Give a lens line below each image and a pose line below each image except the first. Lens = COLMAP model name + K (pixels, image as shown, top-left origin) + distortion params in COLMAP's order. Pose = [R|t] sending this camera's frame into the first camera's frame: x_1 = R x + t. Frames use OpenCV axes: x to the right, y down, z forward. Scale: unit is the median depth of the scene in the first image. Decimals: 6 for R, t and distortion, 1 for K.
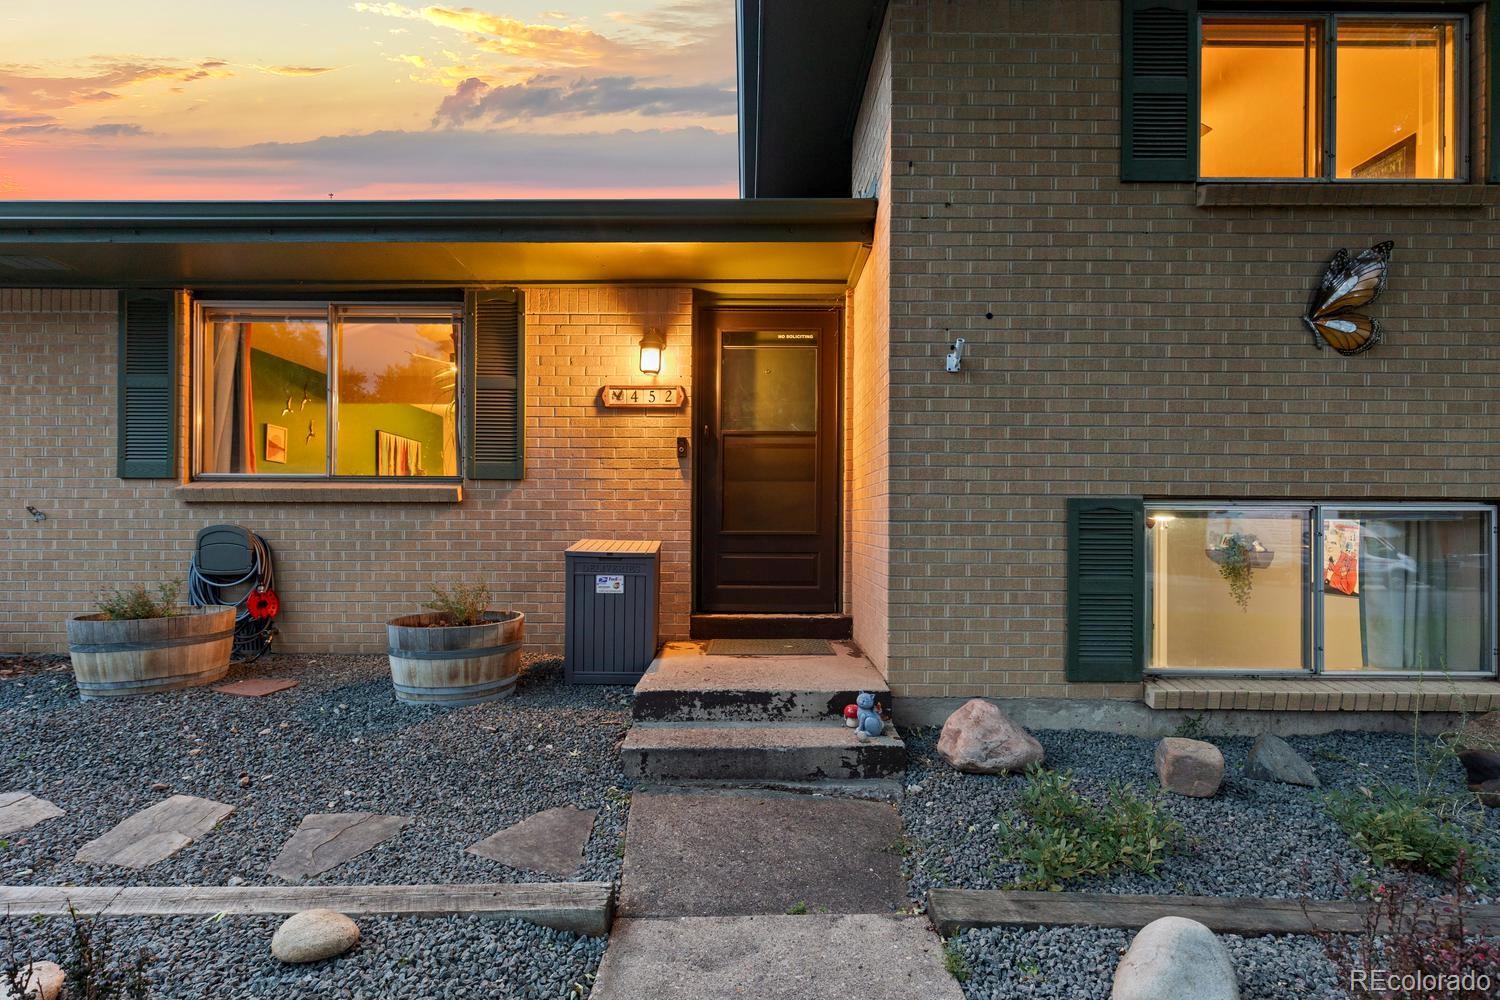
lens RADIAL K [[924.5, 0, 625.4], [0, 924.5, 536.4], [0, 0, 1]] dist [0.001812, -0.002179]
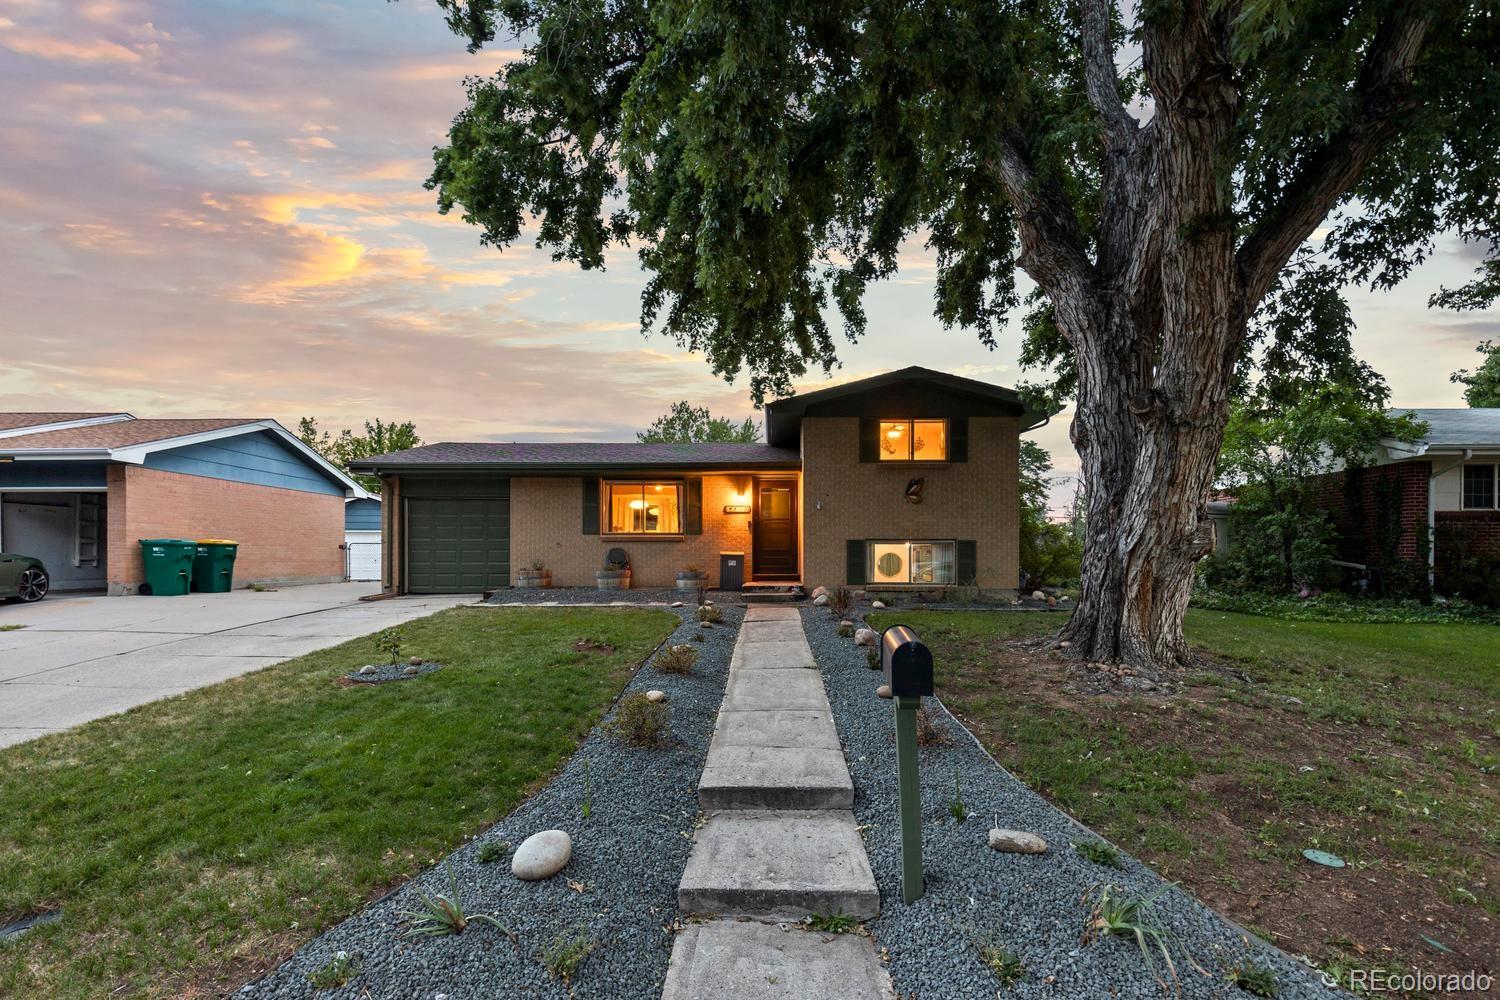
lens RADIAL K [[692.5, 0, 726.4], [0, 692.5, 545.1], [0, 0, 1]] dist [0.006124, -0.000411]
pose [[0.997672, -0.003976, 0.068083, -0.214377], [0.005509, 0.999735, -0.022344, 0.039298], [-0.067976, 0.022667, 0.997429, -1.655988]]
